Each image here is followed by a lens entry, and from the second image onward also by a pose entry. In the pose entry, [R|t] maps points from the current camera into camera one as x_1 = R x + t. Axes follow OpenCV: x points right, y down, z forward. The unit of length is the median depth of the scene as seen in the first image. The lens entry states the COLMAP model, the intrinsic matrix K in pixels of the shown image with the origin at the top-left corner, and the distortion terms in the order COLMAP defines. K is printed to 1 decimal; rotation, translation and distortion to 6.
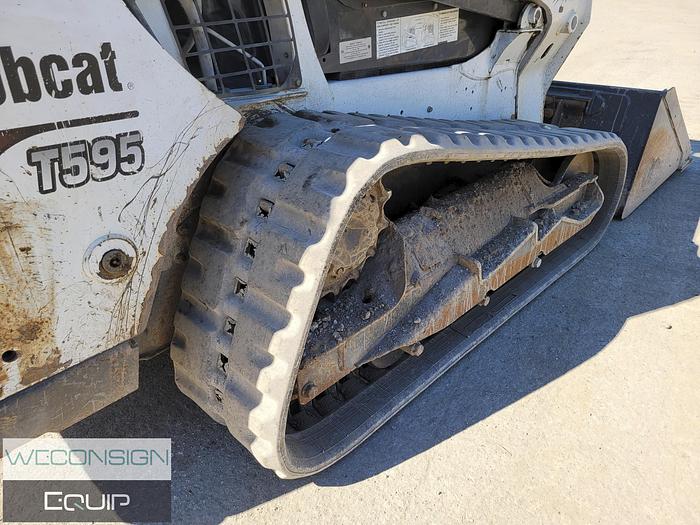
lens RADIAL K [[532.7, 0, 356.6], [0, 532.7, 266.7], [0, 0, 1]] dist [0.055641, -0.032979]
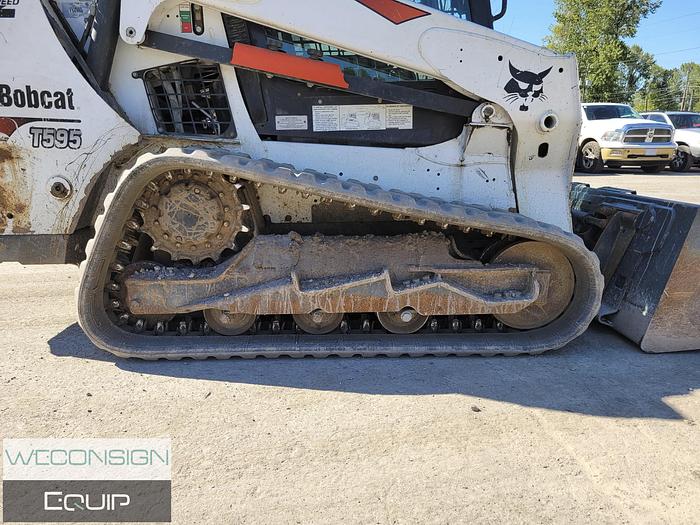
lens RADIAL K [[532.7, 0, 339.2], [0, 532.7, 266.4], [0, 0, 1]] dist [0.055641, -0.032979]
pose [[0.720050, 0.181549, -0.669753, 1.822590], [-0.351603, 0.927552, -0.126578, 0.156070], [0.598251, 0.326629, 0.731717, 0.225992]]
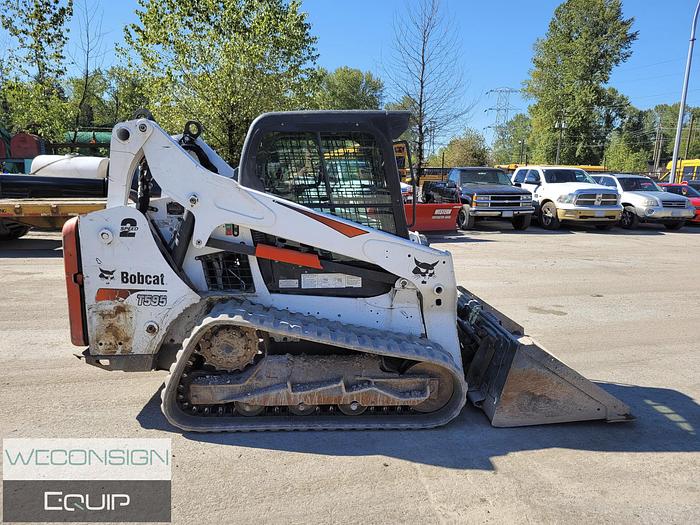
lens RADIAL K [[532.7, 0, 346.2], [0, 532.7, 259.4], [0, 0, 1]] dist [0.055641, -0.032979]
pose [[0.741125, 0.151575, -0.654032, 2.805994], [-0.359185, 0.912555, -0.195526, -0.199393], [0.567203, 0.379828, 0.730761, -1.048533]]
